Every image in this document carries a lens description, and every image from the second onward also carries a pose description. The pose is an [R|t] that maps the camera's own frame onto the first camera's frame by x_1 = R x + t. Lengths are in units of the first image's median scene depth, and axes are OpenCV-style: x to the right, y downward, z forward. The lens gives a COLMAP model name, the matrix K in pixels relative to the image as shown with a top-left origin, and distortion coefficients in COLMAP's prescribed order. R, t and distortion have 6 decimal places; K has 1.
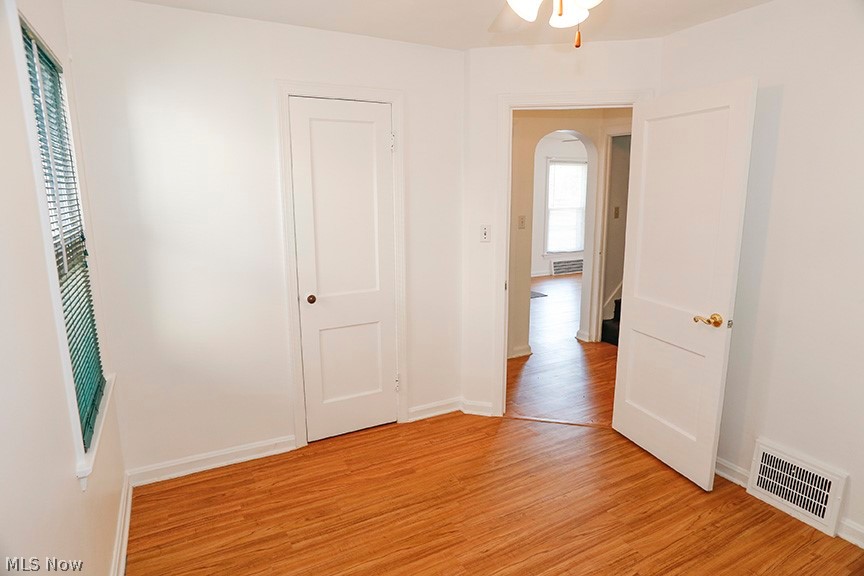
lens RADIAL K [[485.0, 0, 426.1], [0, 485.0, 287.5], [0, 0, 1]] dist [-0.031261, -0.000102]
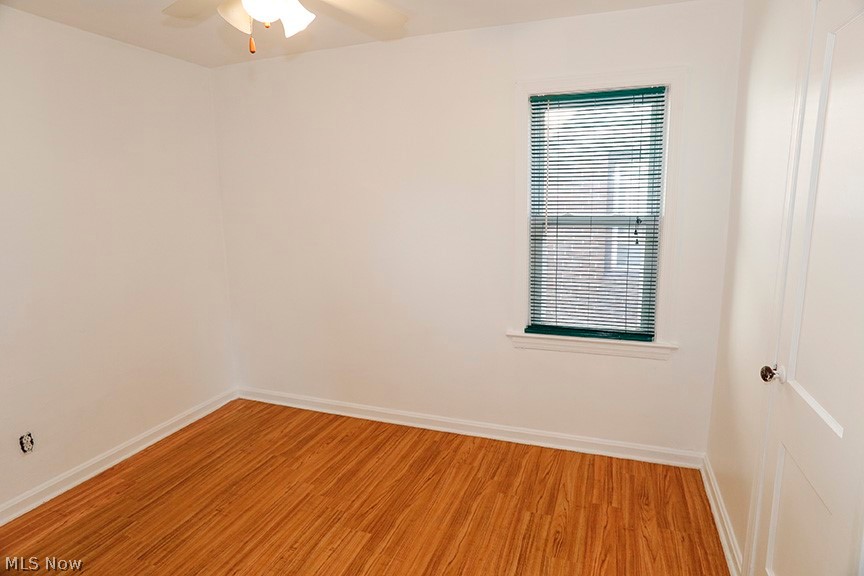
lens RADIAL K [[485.0, 0, 426.1], [0, 485.0, 287.5], [0, 0, 1]] dist [-0.031261, -0.000102]
pose [[-0.752396, 0.138486, -0.643989, 0.477693], [-0.106896, 0.939021, 0.326821, -0.242982], [0.649979, 0.314739, -0.691713, 1.308462]]
